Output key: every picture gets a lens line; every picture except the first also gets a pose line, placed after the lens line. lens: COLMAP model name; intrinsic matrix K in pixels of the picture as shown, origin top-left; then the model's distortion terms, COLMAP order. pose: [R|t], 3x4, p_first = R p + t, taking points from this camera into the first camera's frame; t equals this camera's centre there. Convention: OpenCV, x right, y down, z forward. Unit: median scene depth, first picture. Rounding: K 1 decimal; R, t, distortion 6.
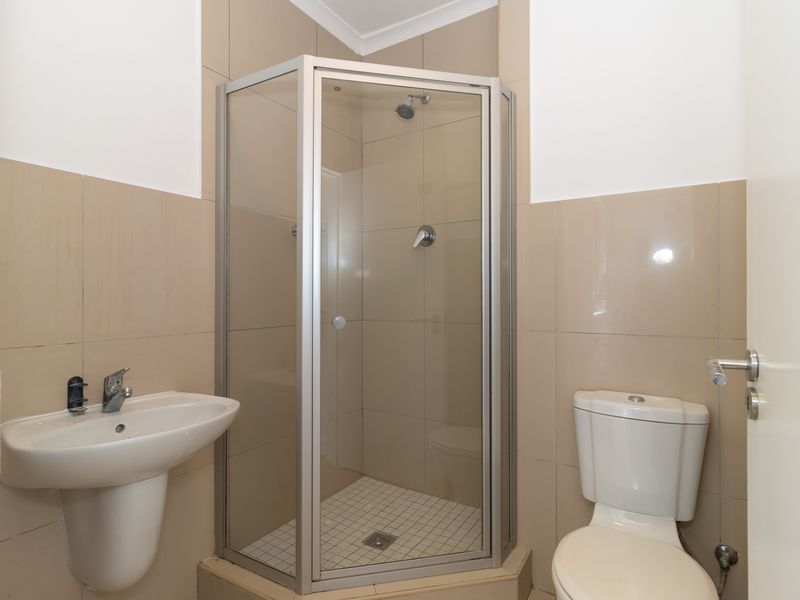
lens RADIAL K [[420.2, 0, 402.8], [0, 420.2, 291.6], [0, 0, 1]] dist [-0.001666, 0.000376]
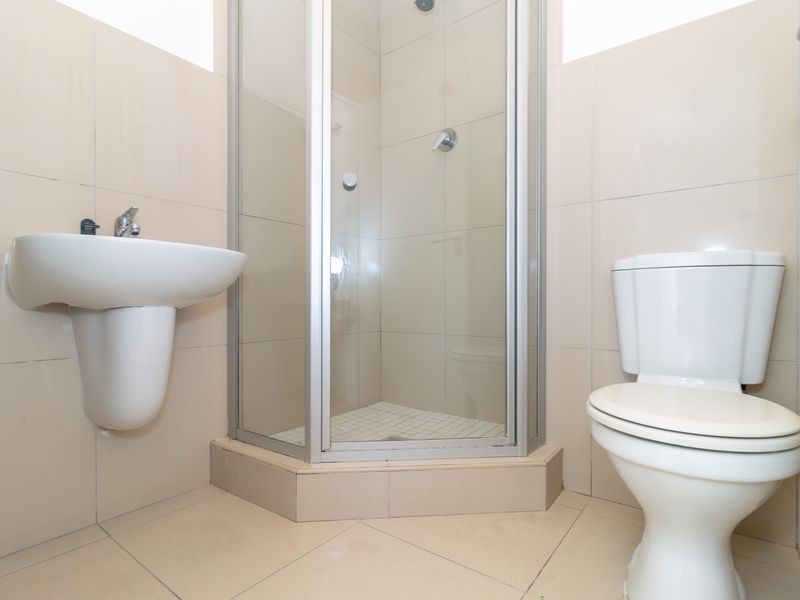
lens RADIAL K [[418.2, 0, 380.5], [0, 418.2, 301.5], [0, 0, 1]] dist [-0.002677, -0.001318]
pose [[0.993646, 0.002448, -0.112524, 0.019340], [-0.001139, 0.999931, 0.011690, 0.299987], [0.112545, -0.011488, 0.993580, 0.067884]]
